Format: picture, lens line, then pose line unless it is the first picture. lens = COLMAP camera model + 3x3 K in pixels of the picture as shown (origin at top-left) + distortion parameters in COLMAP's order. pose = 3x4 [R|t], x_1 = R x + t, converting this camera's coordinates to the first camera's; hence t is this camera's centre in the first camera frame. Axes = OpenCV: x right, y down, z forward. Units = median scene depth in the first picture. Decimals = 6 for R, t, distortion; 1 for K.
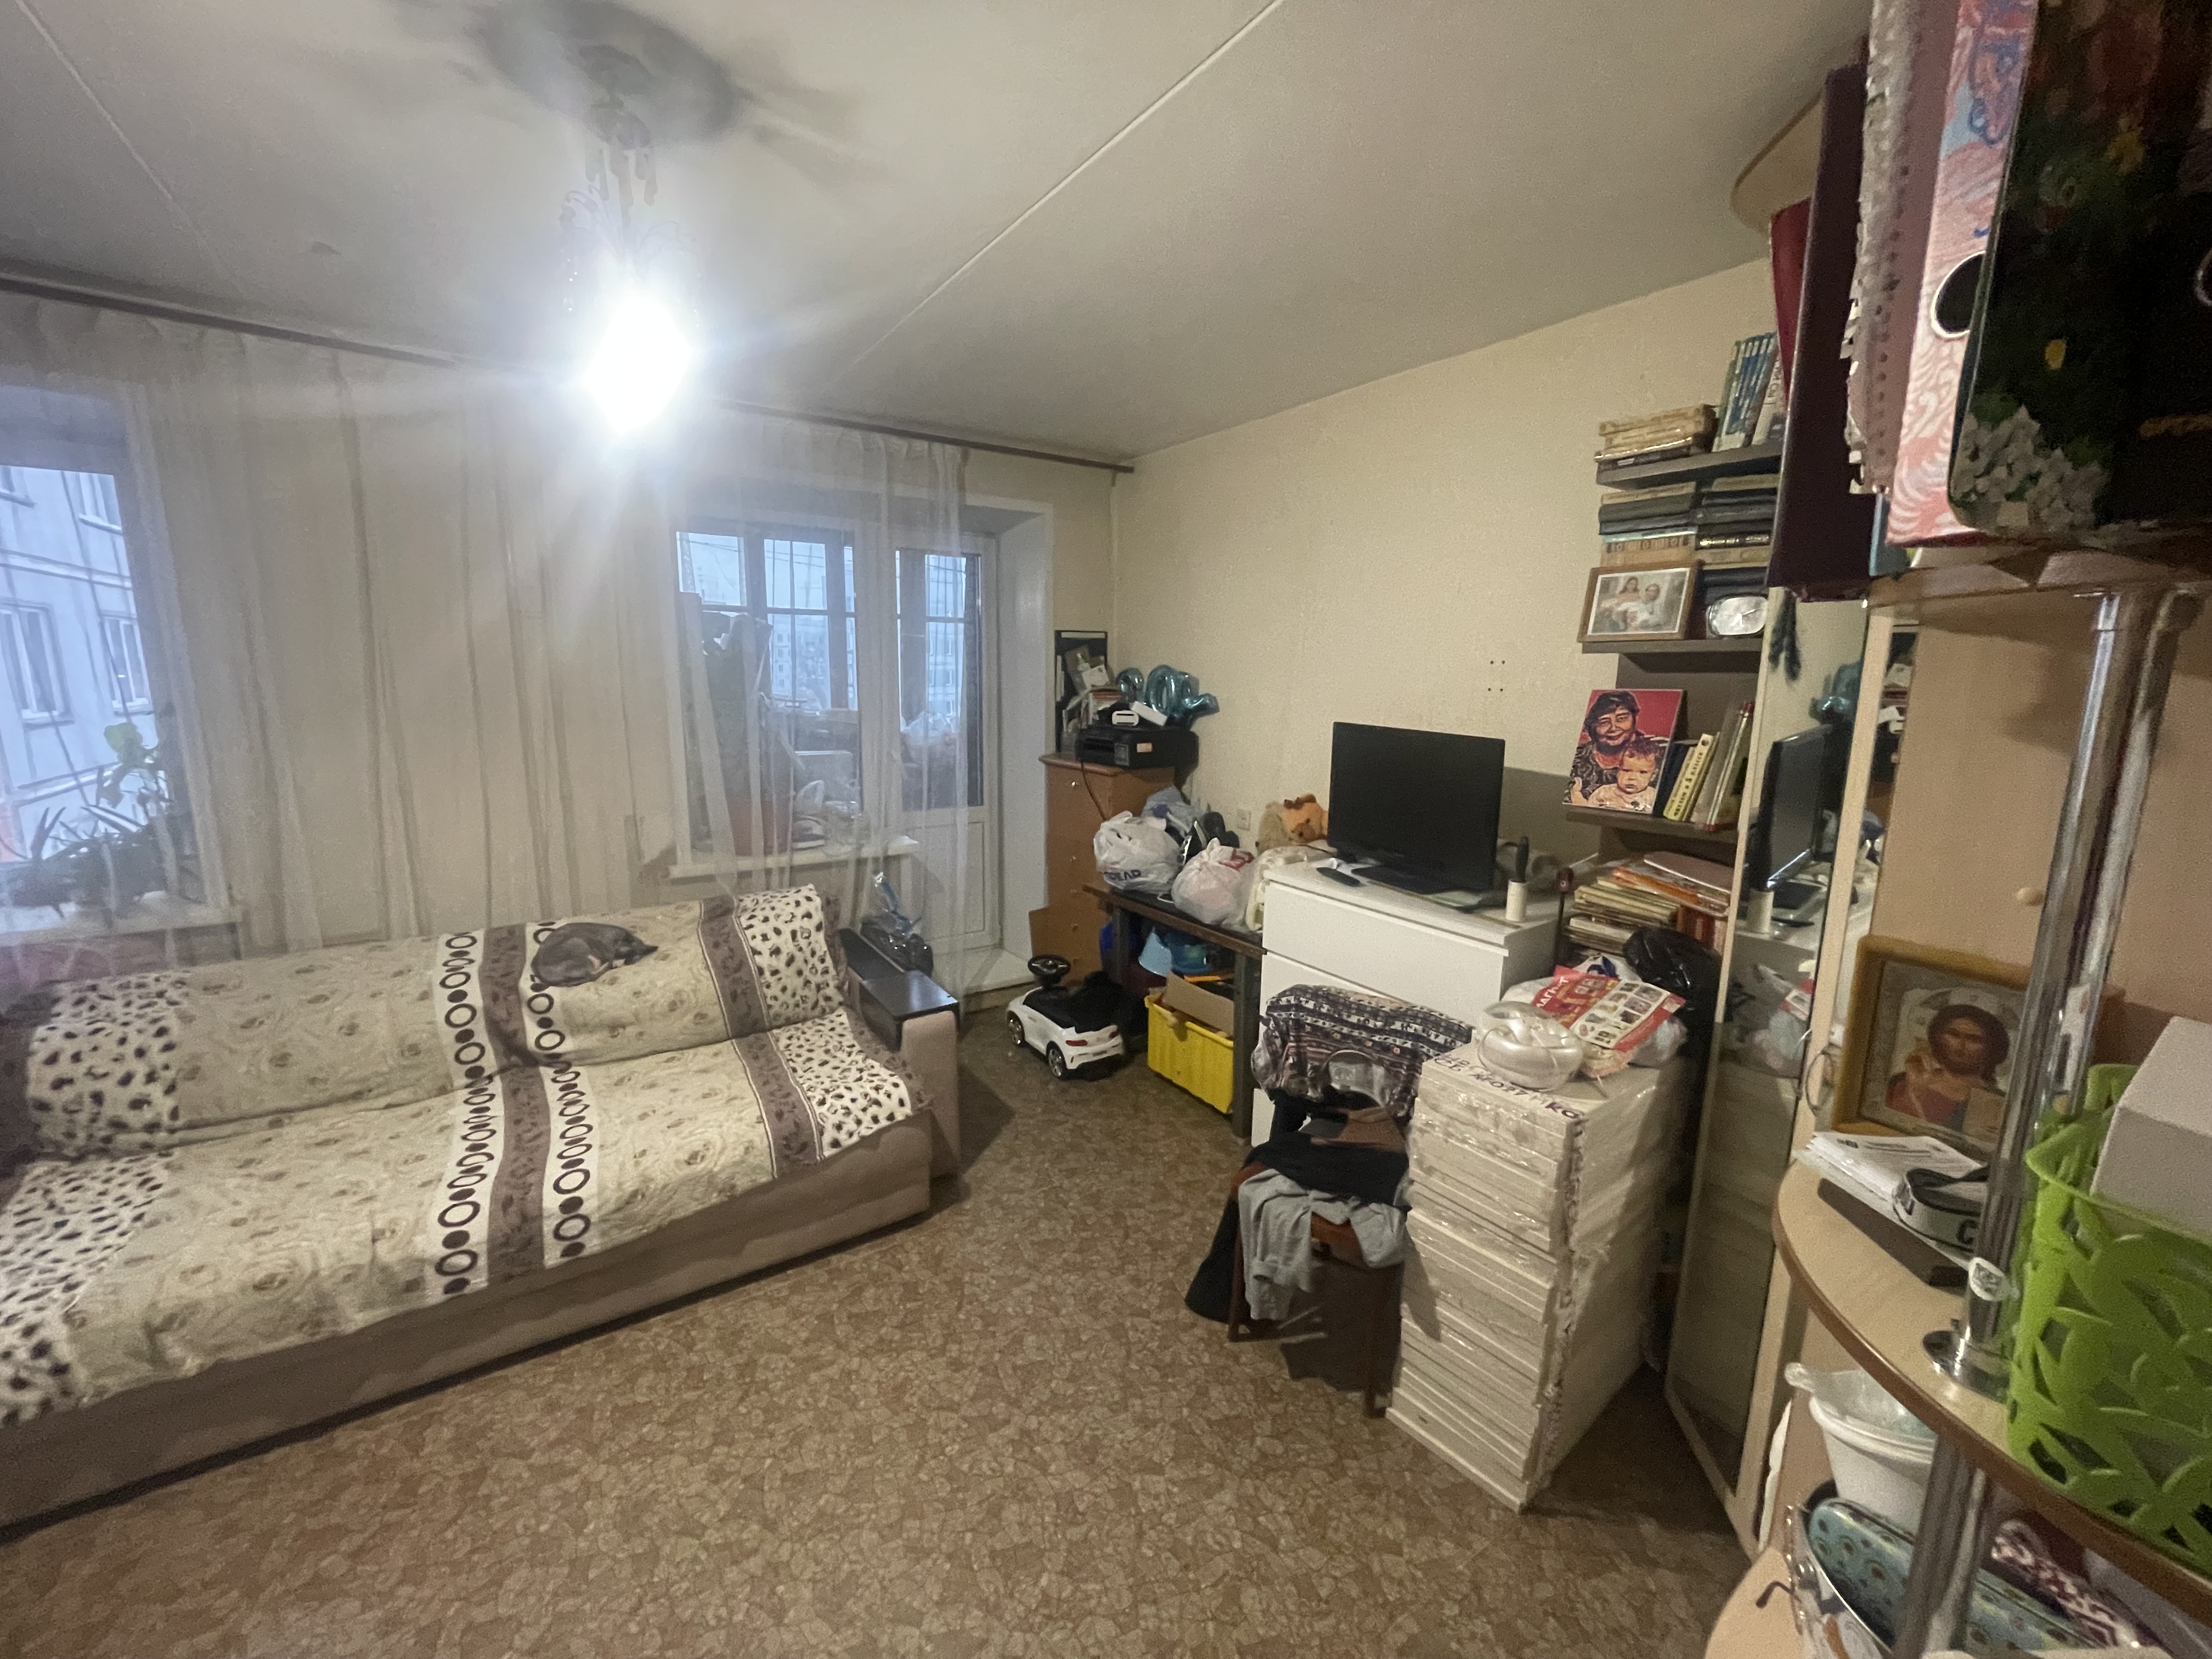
lens RADIAL K [[888.4, 0, 1106.0], [0, 888.4, 829.5], [0, 0, 1]] dist [-0.001152, -0.000091]
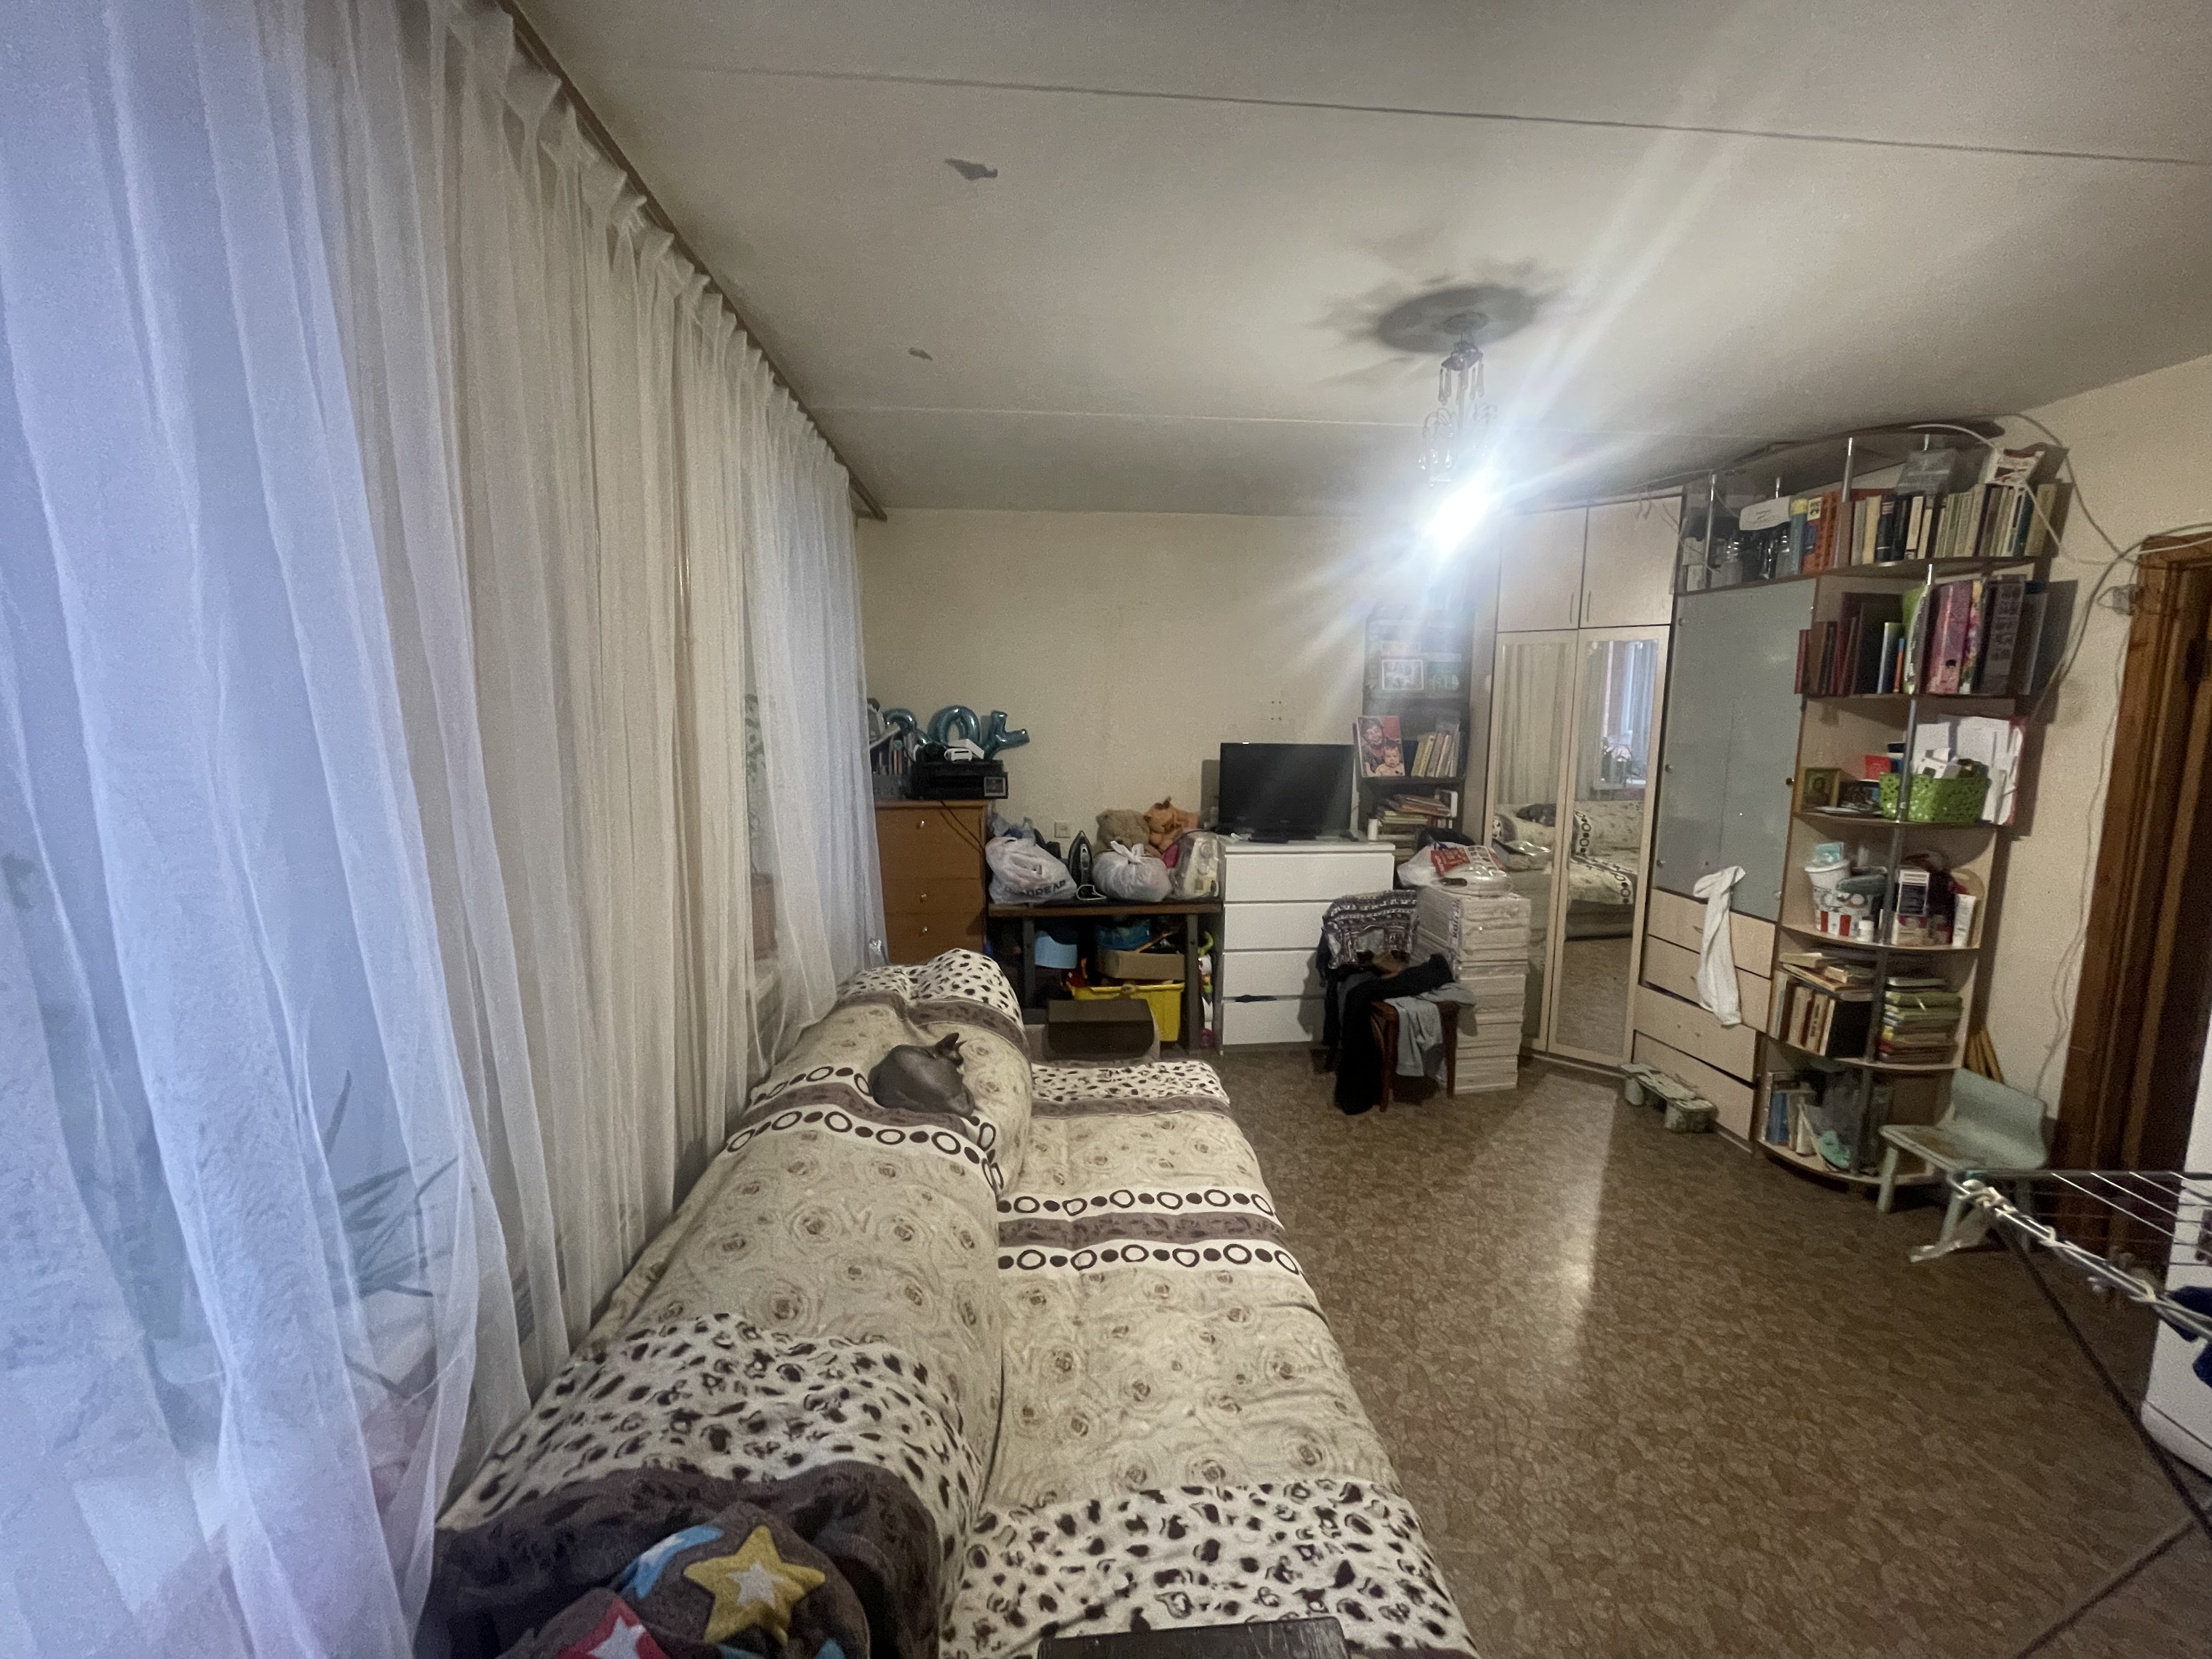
lens RADIAL K [[888.4, 0, 1106.0], [0, 888.4, 829.5], [0, 0, 1]] dist [-0.001152, -0.000091]
pose [[0.482652, -0.134053, 0.865492, -1.384163], [0.164402, 0.984517, 0.060808, -0.121113], [-0.860244, 0.112940, 0.497218, 0.529047]]
